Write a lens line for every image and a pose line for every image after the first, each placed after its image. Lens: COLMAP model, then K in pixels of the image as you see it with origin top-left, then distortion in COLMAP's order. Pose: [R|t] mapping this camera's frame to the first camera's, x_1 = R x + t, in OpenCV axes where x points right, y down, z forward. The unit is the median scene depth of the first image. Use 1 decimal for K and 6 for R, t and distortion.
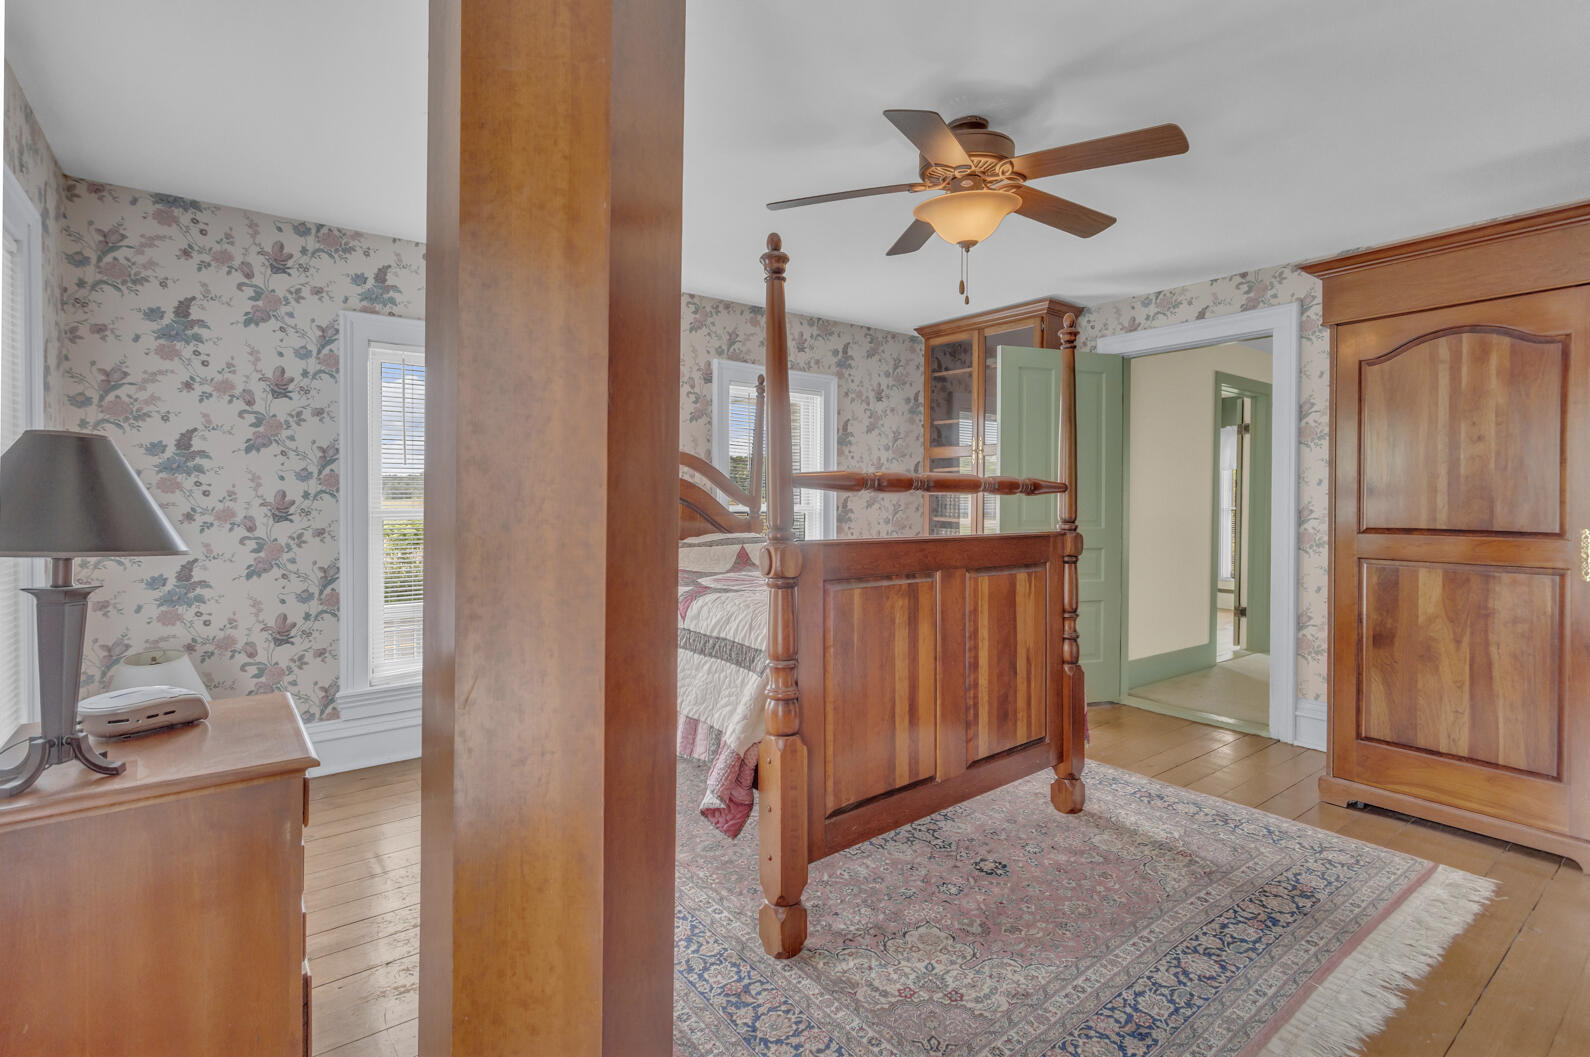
lens RADIAL K [[731.9, 0, 790.0], [0, 731.9, 505.6], [0, 0, 1]] dist [-0.025038, 0.051400]
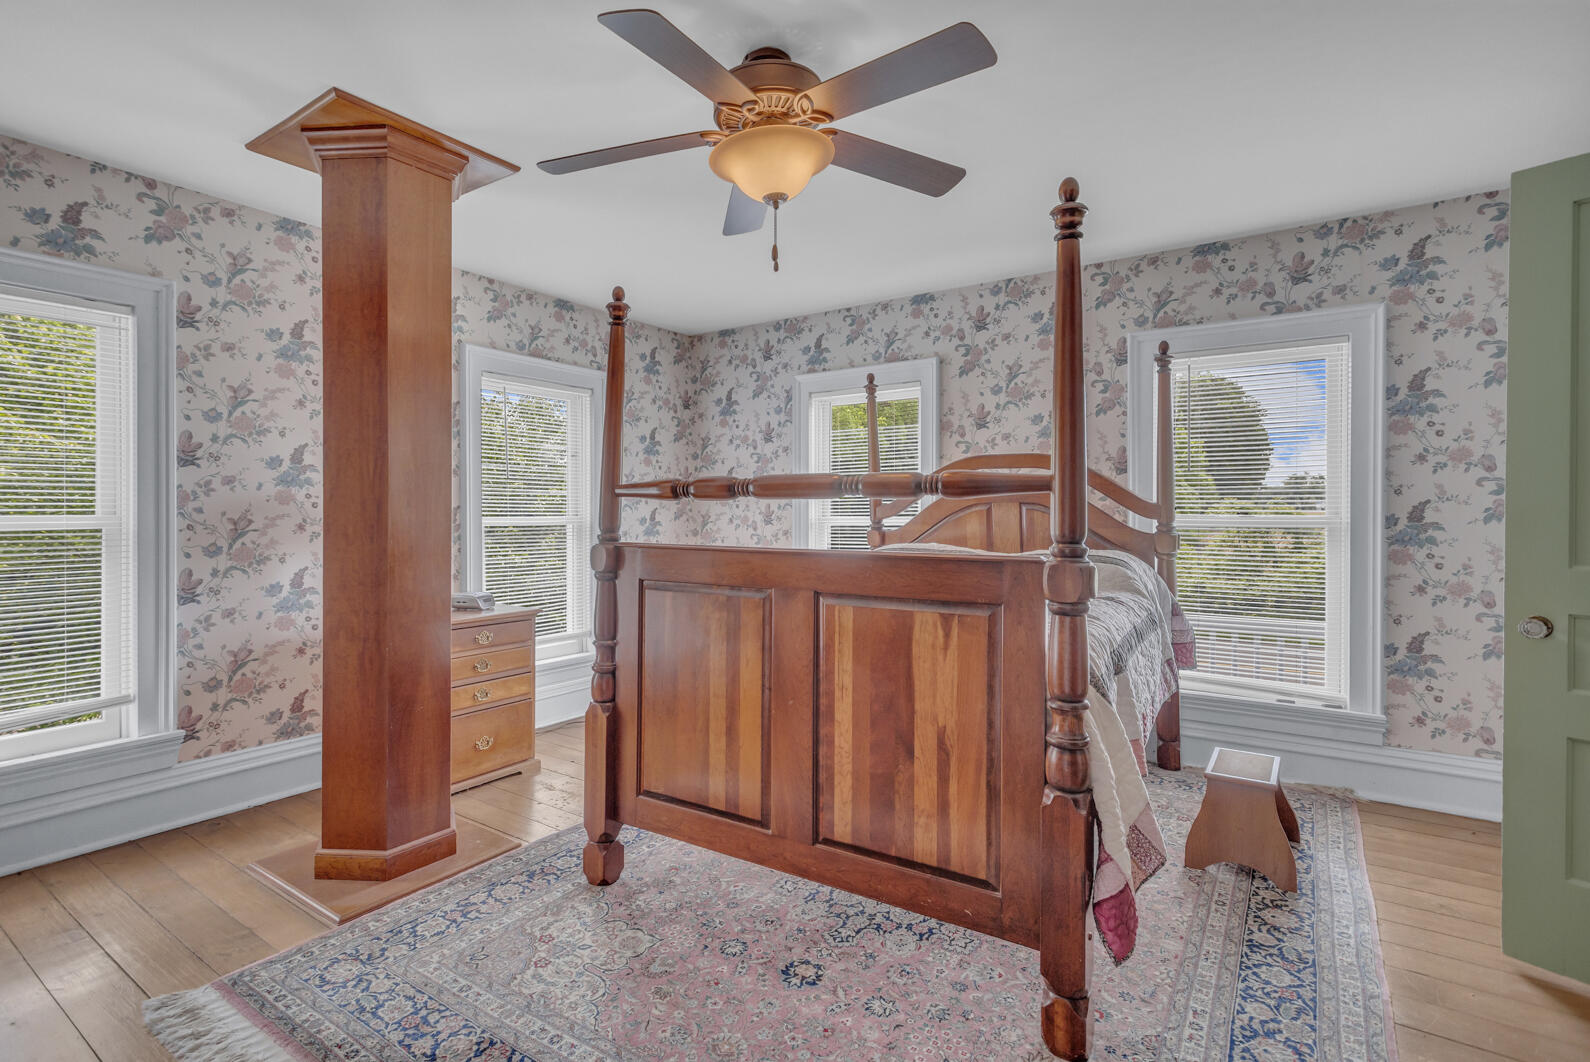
lens RADIAL K [[735.3, 0, 795.1], [0, 735.3, 509.4], [0, 0, 1]] dist [0.001034, 0.000008]
pose [[0.342989, -0.002548, -0.939336, 0.974252], [-0.004343, 0.999981, -0.004298, -0.000803], [0.939329, 0.005554, 0.342972, 0.686819]]
